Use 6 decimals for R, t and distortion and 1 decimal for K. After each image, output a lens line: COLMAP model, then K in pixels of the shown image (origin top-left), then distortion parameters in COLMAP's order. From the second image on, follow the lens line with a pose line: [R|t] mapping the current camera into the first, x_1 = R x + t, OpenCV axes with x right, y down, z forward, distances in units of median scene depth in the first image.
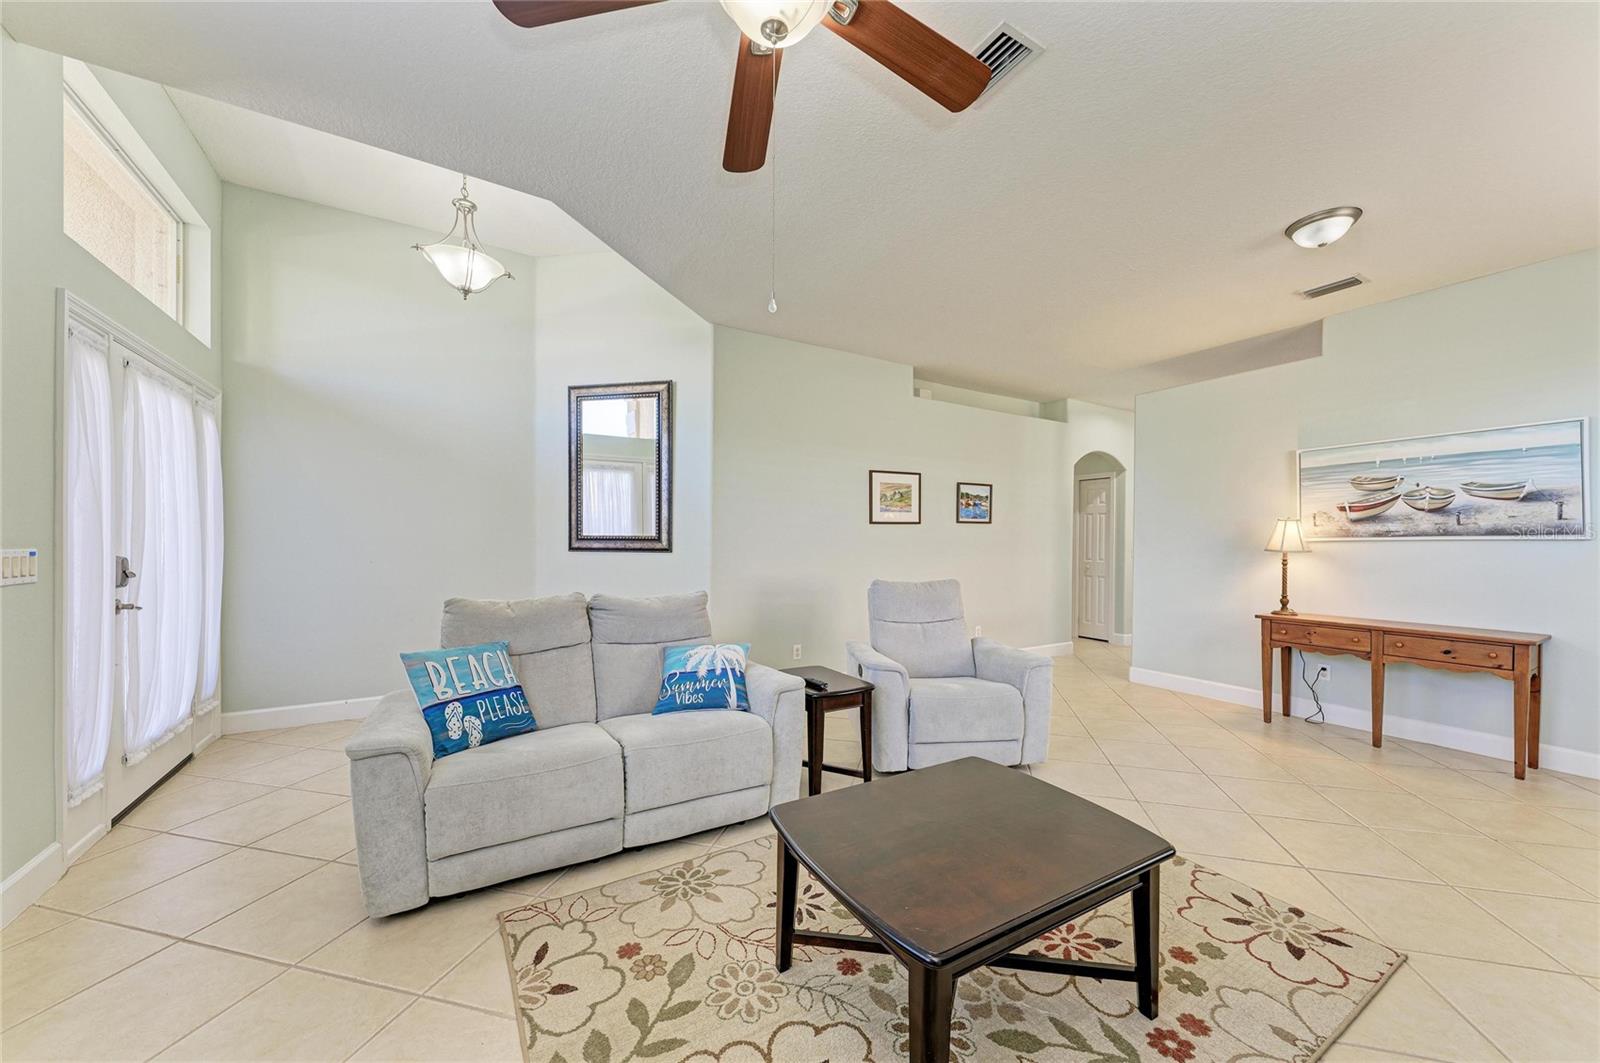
lens RADIAL K [[586.8, 0, 799.9], [0, 586.8, 547.5], [0, 0, 1]] dist [0.008395, -0.002667]
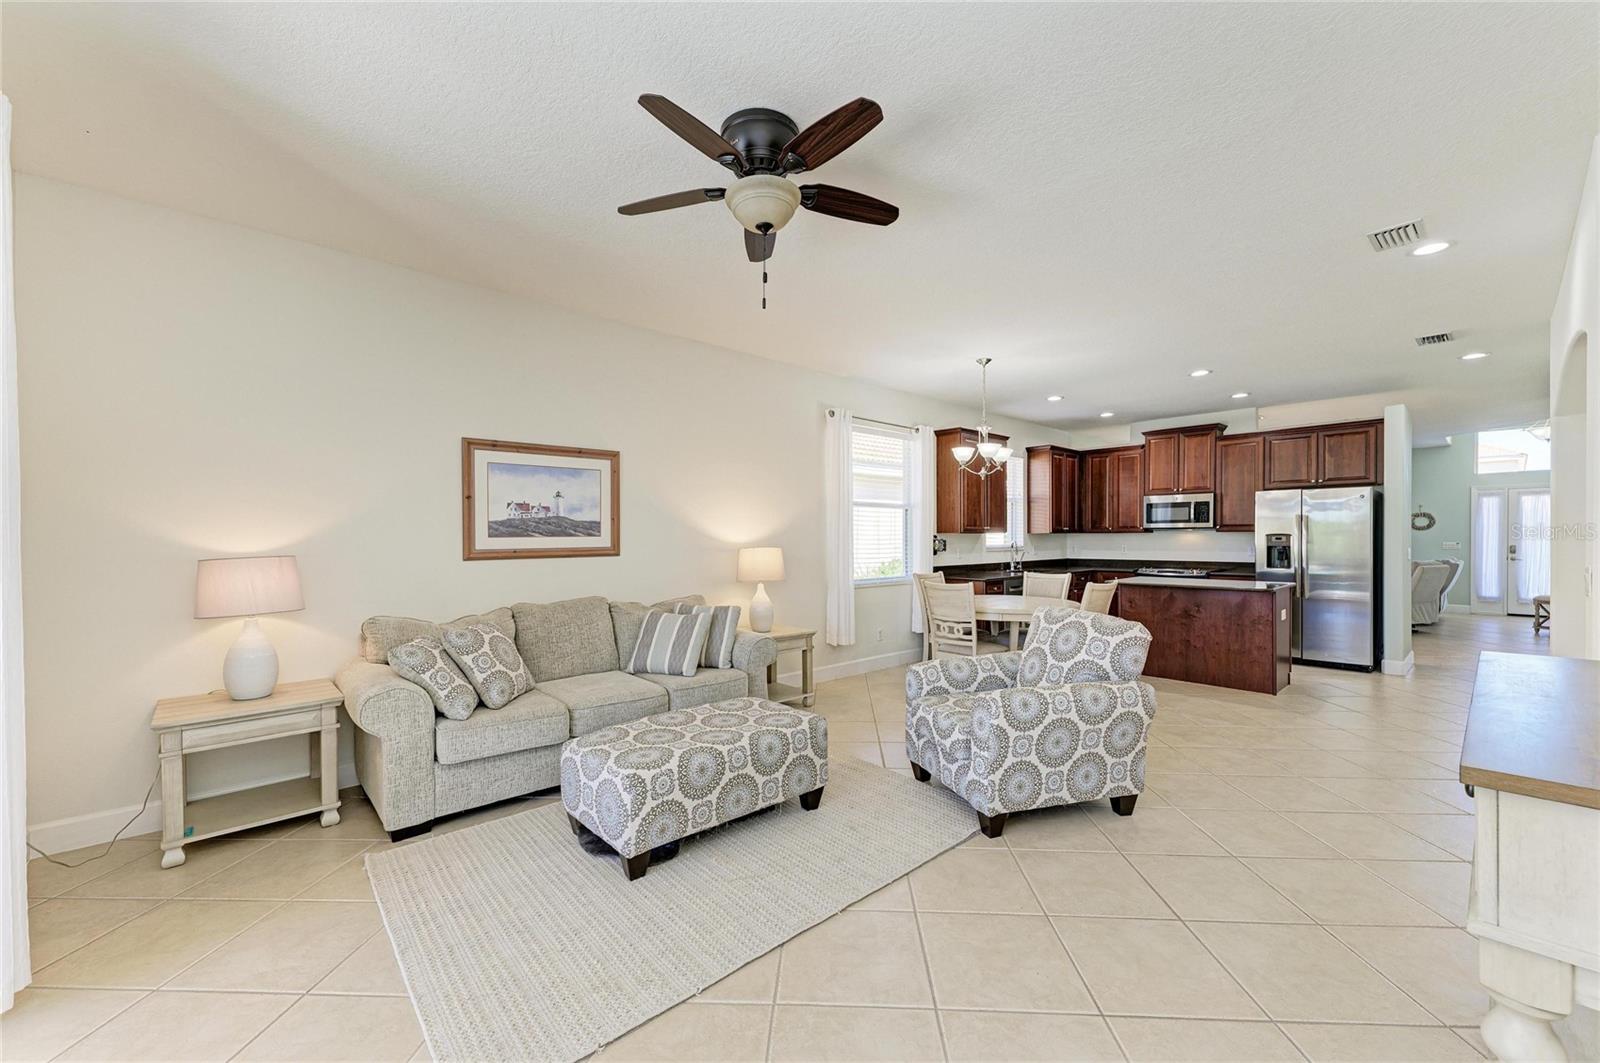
lens RADIAL K [[620.4, 0, 815.0], [0, 620.4, 544.1], [0, 0, 1]] dist [0.018492, -0.005844]
pose [[-0.981031, -0.001902, -0.193842, 2.676703], [-0.005644, 0.999808, 0.018751, -0.029565], [0.193769, 0.019489, -0.980854, 2.734498]]
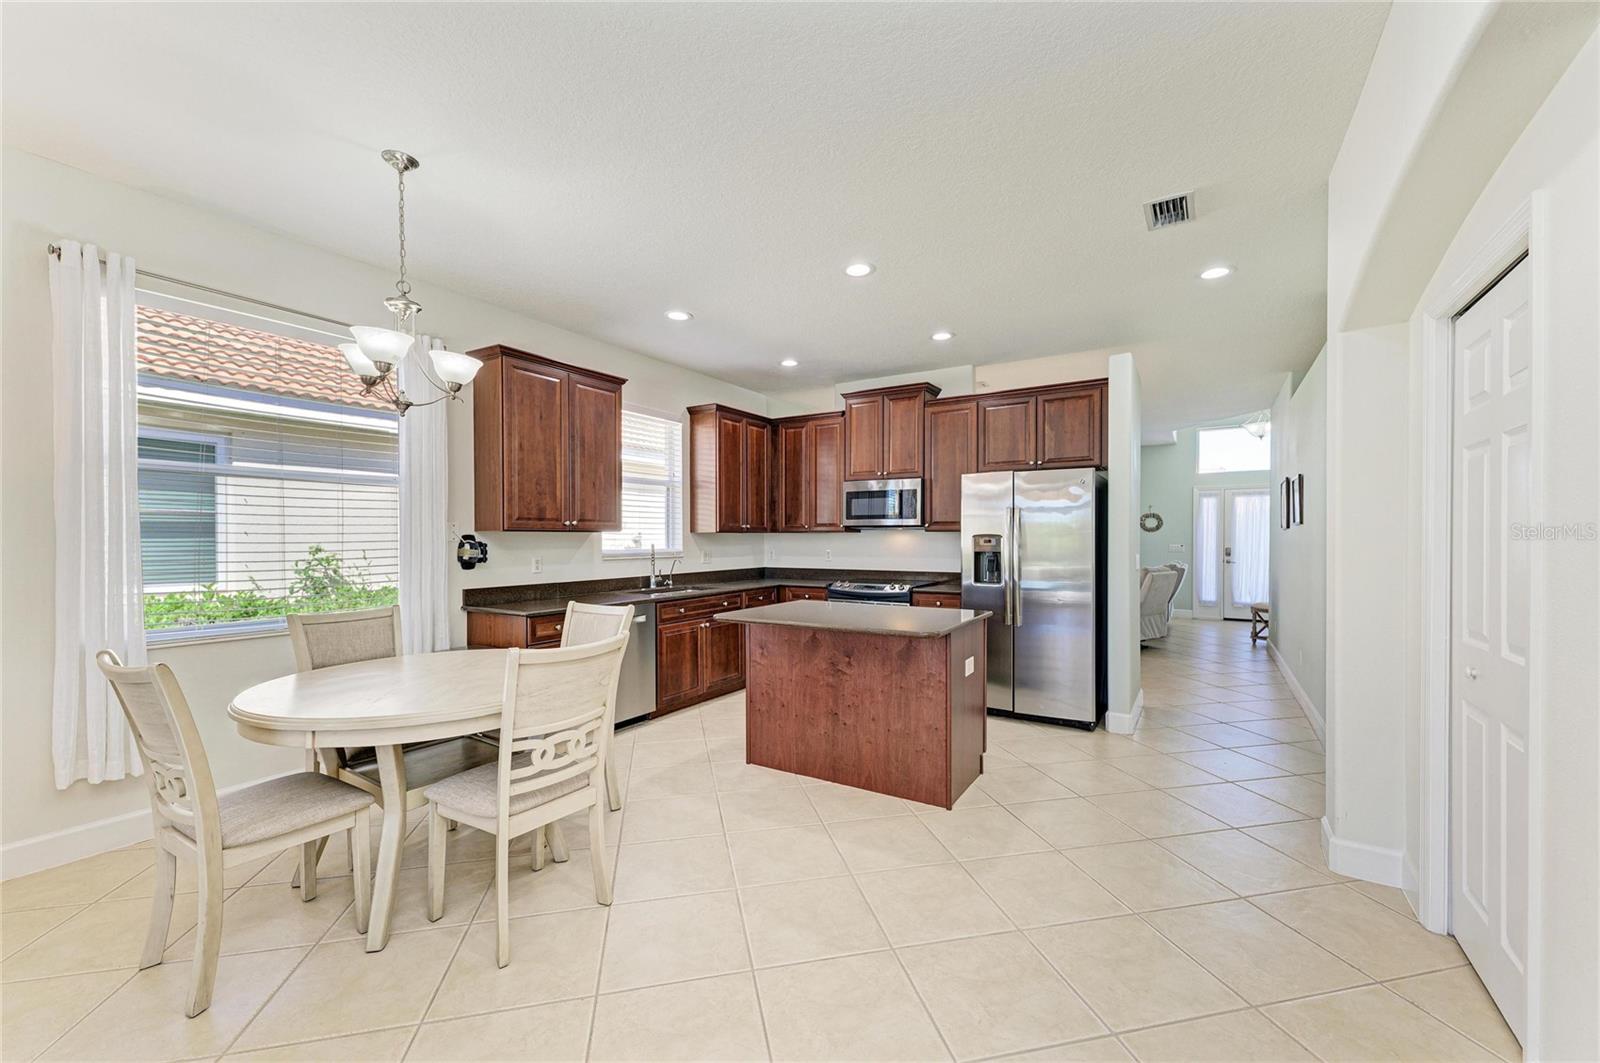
lens RADIAL K [[620.4, 0, 813.5], [0, 620.4, 544.7], [0, 0, 1]] dist [0.018492, -0.005844]
pose [[-0.893140, -0.001430, -0.449776, 1.949322], [-0.010977, 0.999766, 0.018617, -0.031639], [0.449645, 0.021565, -0.892947, 2.228207]]
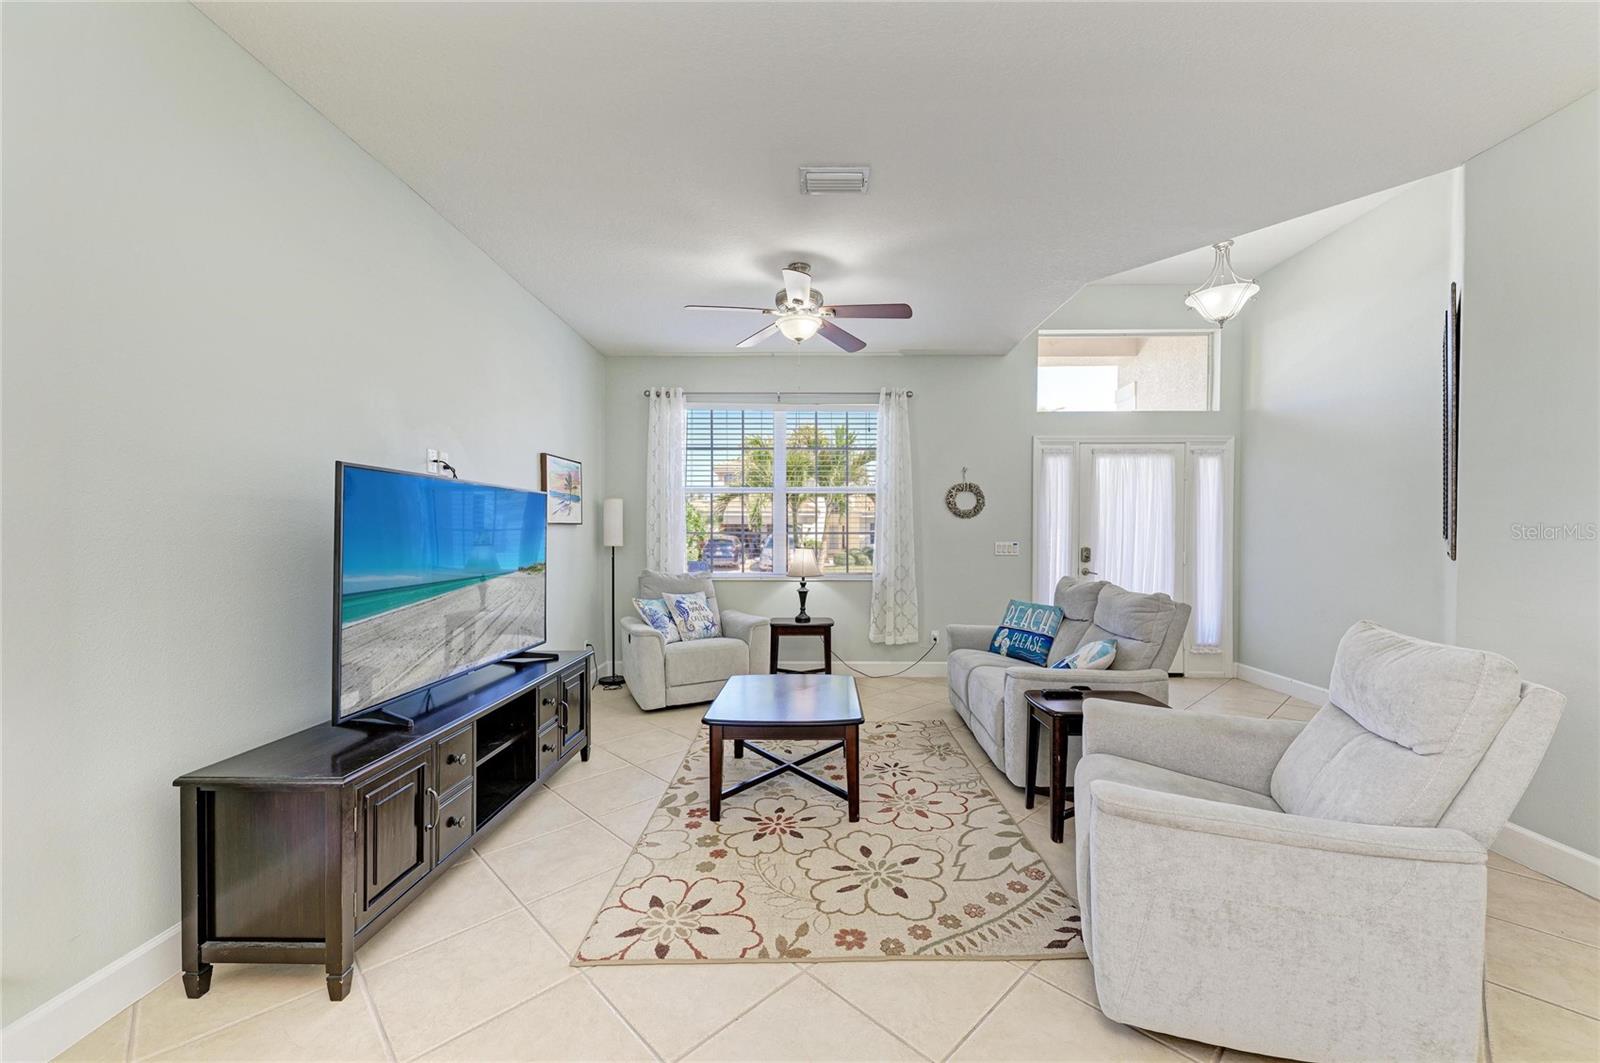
lens RADIAL K [[620.4, 0, 809.0], [0, 620.4, 539.9], [0, 0, 1]] dist [0.018492, -0.005844]
pose [[-0.520761, -0.001921, -0.853700, 0.807491], [-0.015775, 0.999848, 0.007374, -0.007929], [0.853557, 0.017307, -0.520712, 0.879339]]
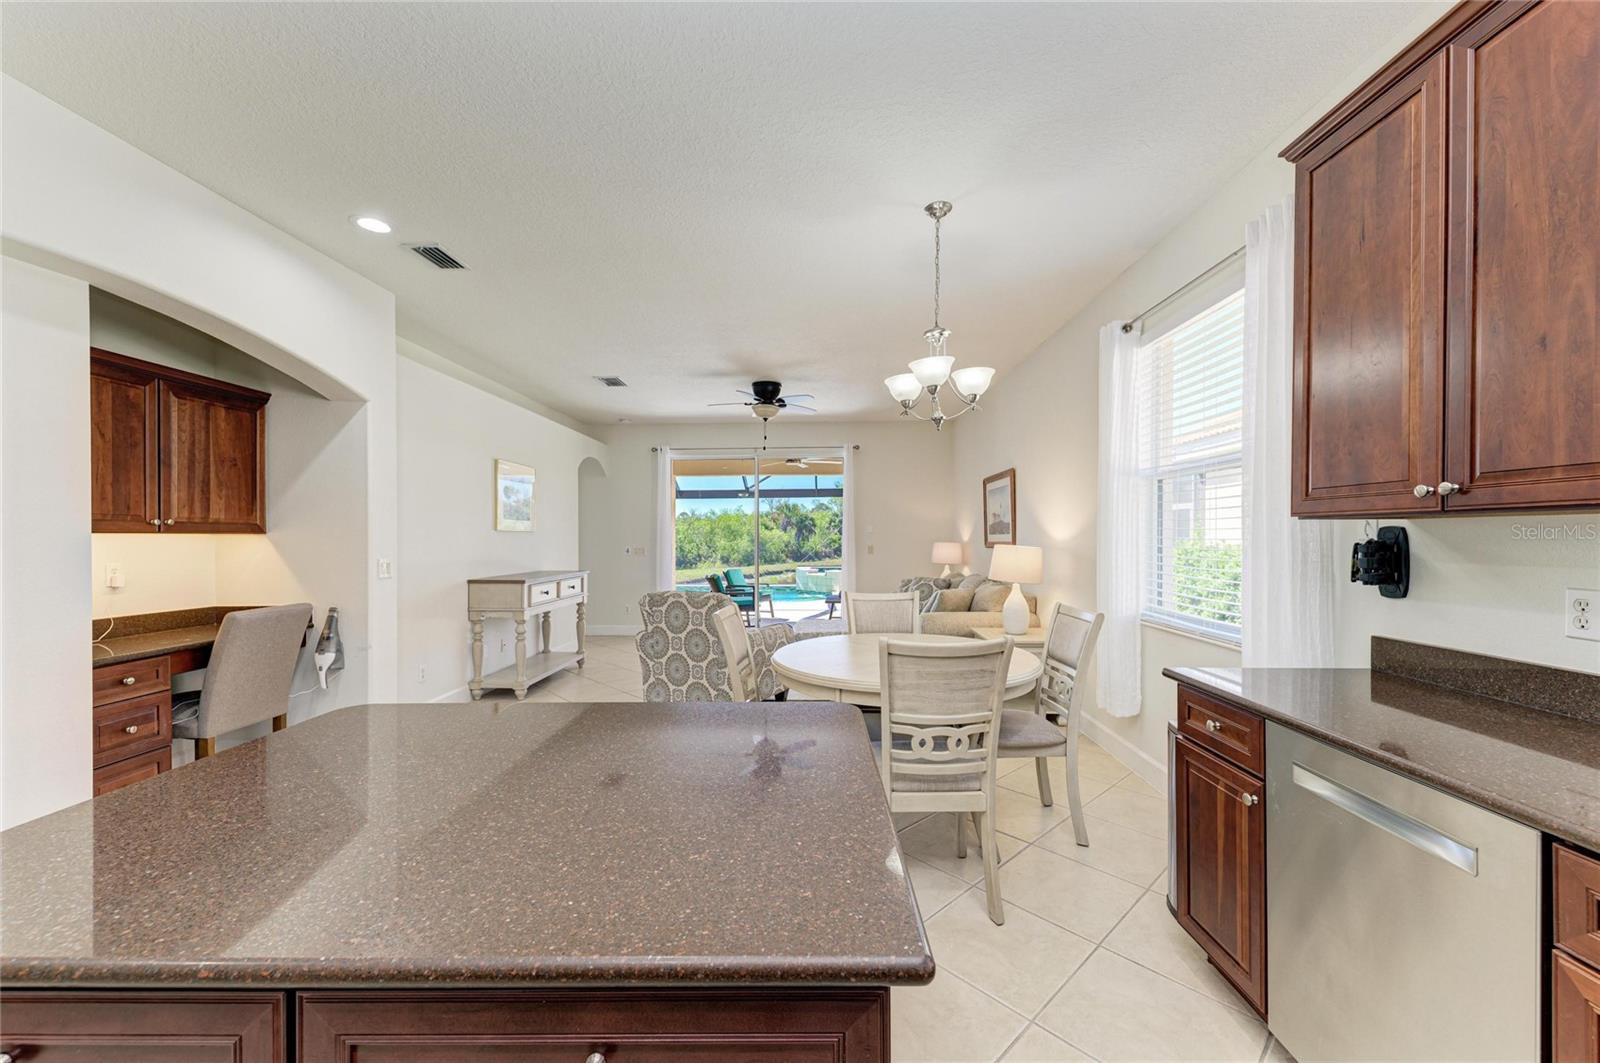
lens RADIAL K [[620.4, 0, 808.0], [0, 620.4, 537.6], [0, 0, 1]] dist [0.018492, -0.005844]
pose [[0.541584, -0.011249, 0.840572, 1.326522], [0.017325, 0.999847, 0.002218, -0.023143], [-0.840468, 0.013362, 0.541696, 1.174862]]
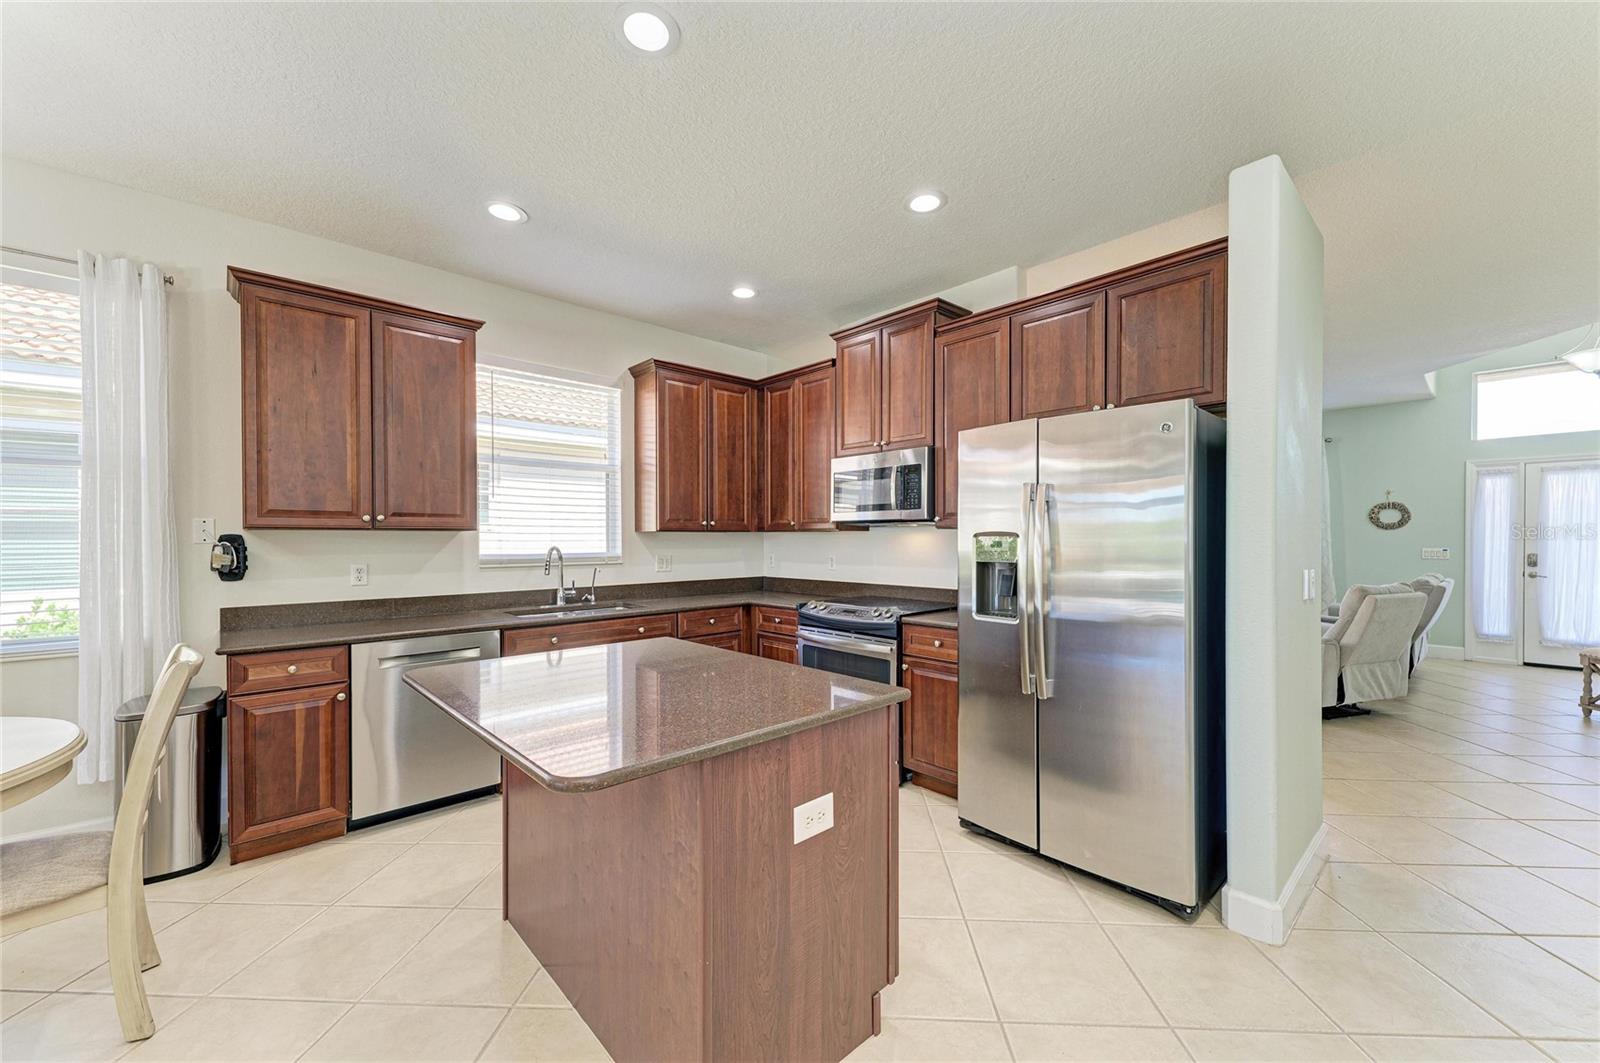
lens RADIAL K [[620.4, 0, 809.3], [0, 620.4, 545.2], [0, 0, 1]] dist [0.018492, -0.005844]
pose [[-0.980681, -0.003901, -0.195573, 1.456321], [-0.007898, 0.999776, 0.019661, -0.030257], [0.195452, 0.020825, -0.980492, 1.947643]]
